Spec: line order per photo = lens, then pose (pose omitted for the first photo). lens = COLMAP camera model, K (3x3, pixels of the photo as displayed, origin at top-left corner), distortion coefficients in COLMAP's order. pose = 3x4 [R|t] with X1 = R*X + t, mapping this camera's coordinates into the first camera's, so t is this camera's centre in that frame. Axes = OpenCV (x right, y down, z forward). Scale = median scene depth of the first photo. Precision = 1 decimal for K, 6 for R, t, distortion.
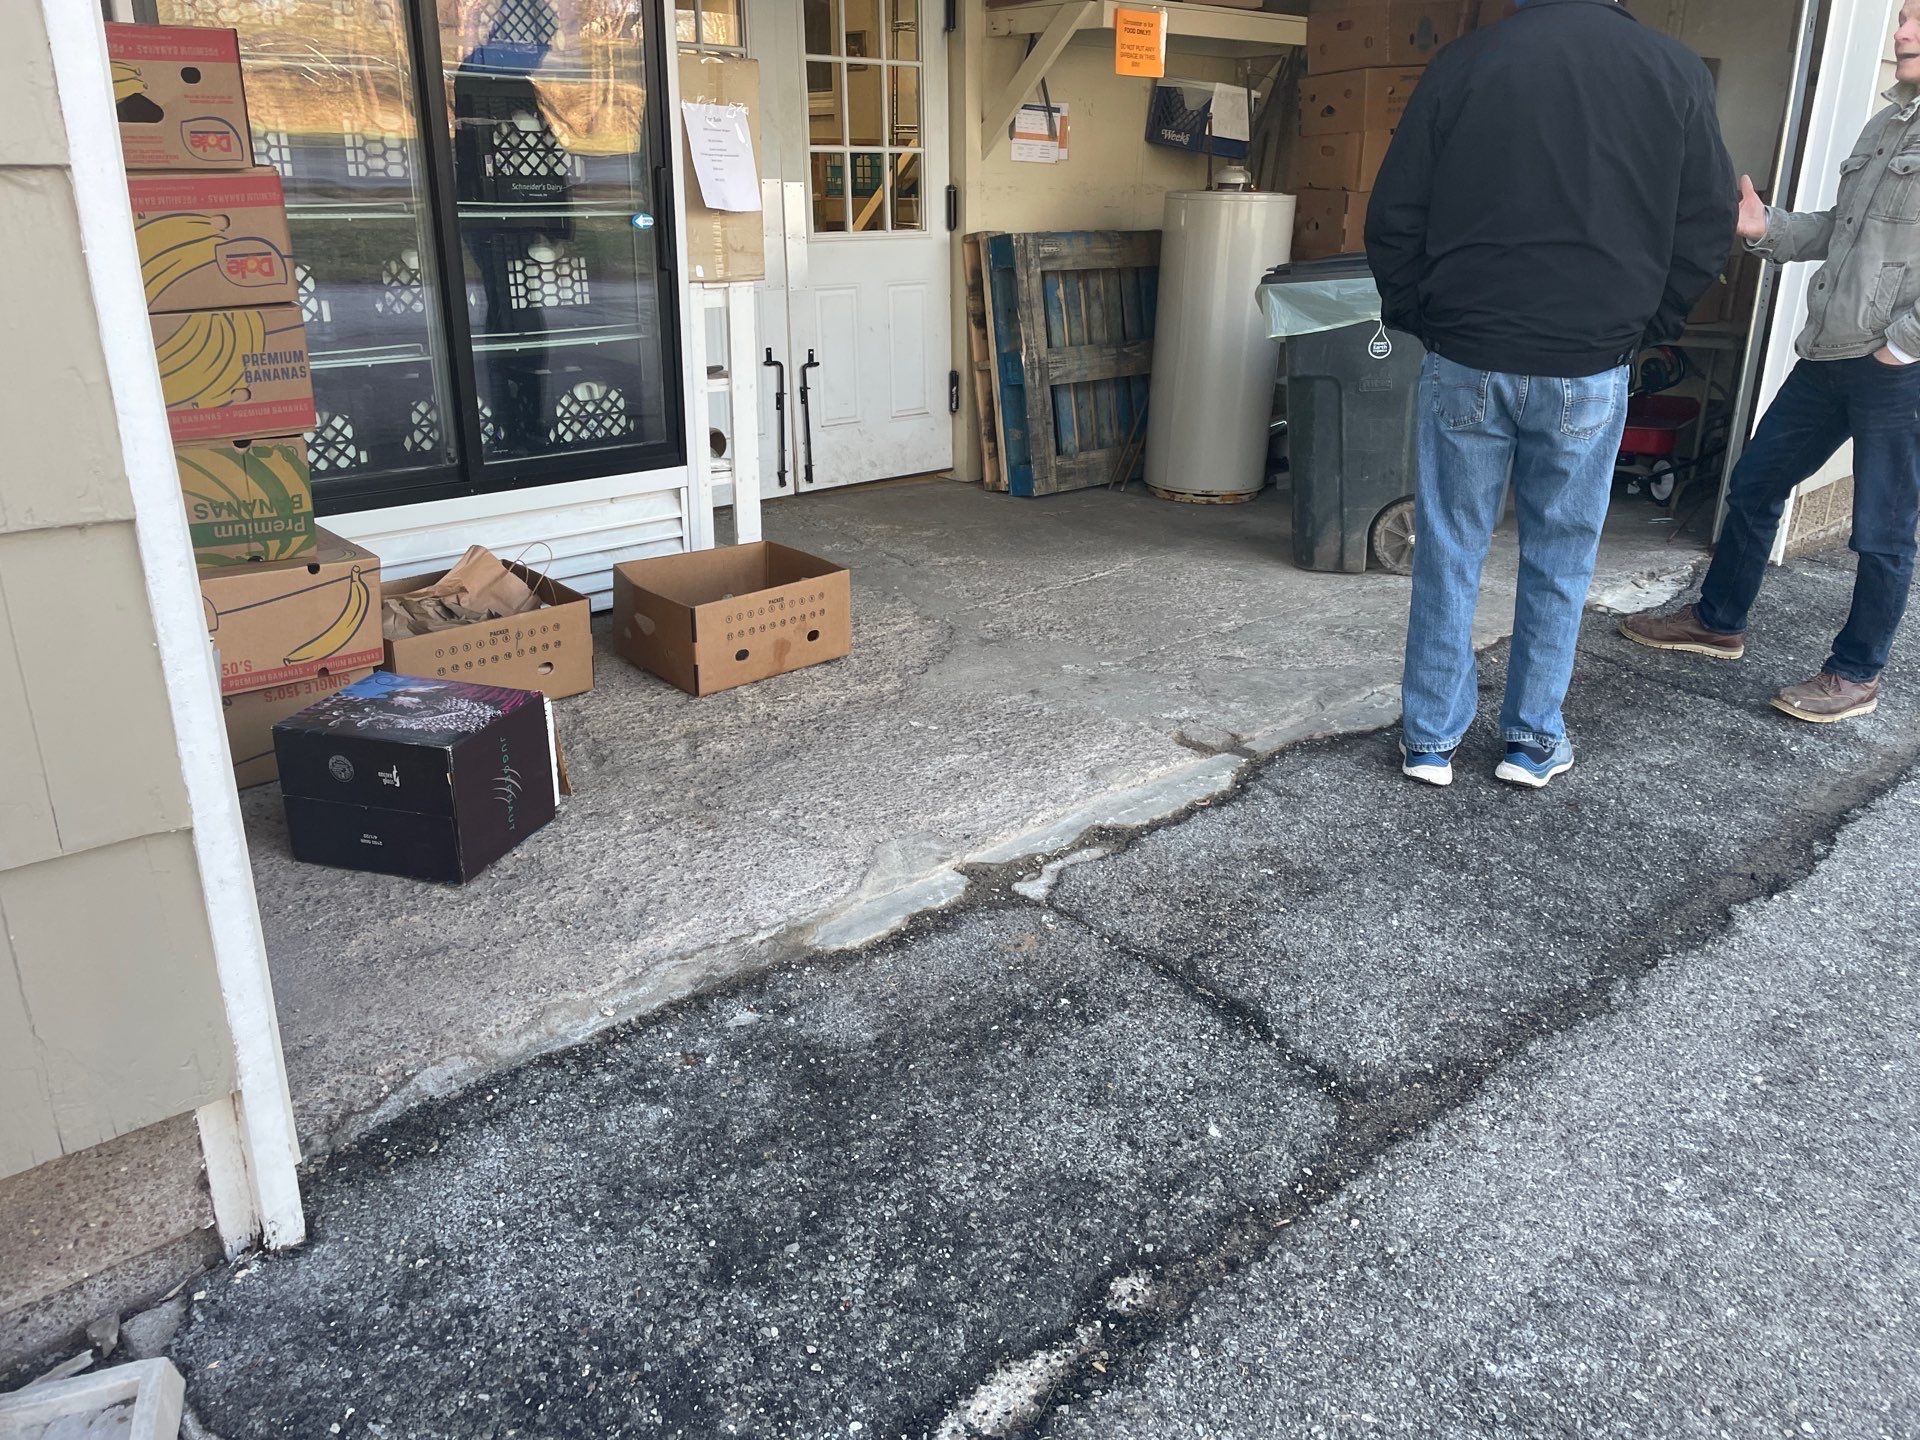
lens RADIAL K [[1402.5, 0, 954.2], [0, 1402.5, 709.9], [0, 0, 1]] dist [0.116714, -0.159441]
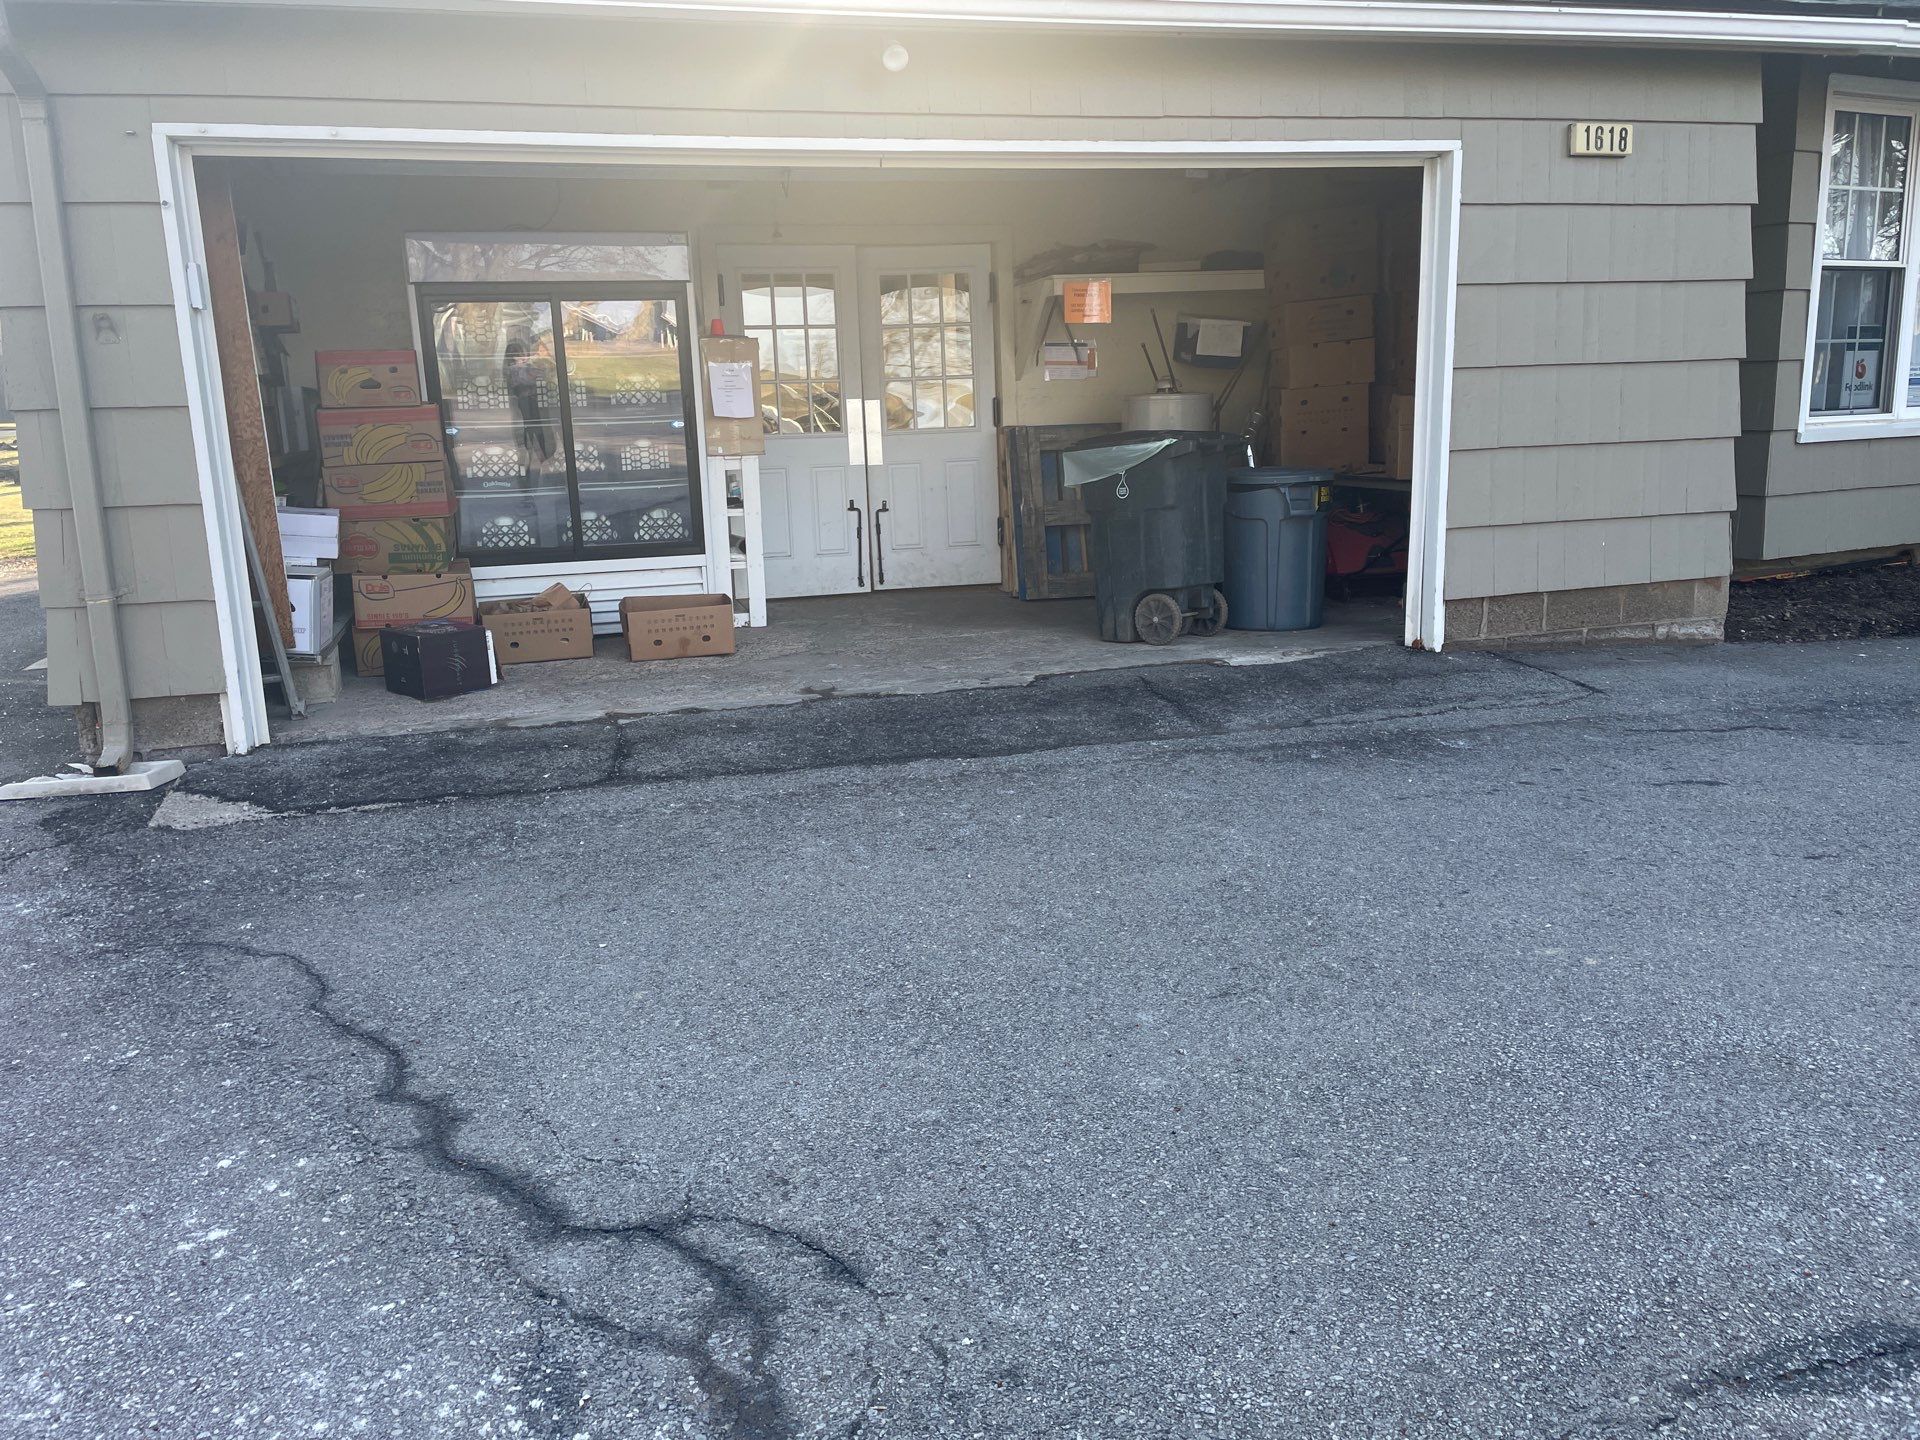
lens RADIAL K [[1402.5, 0, 954.2], [0, 1402.5, 709.9], [0, 0, 1]] dist [0.116714, -0.159441]
pose [[0.883775, 0.062295, -0.463748, 0.960024], [-0.125920, 0.986199, -0.107495, 0.180127], [0.450651, 0.153397, 0.879422, -0.414653]]
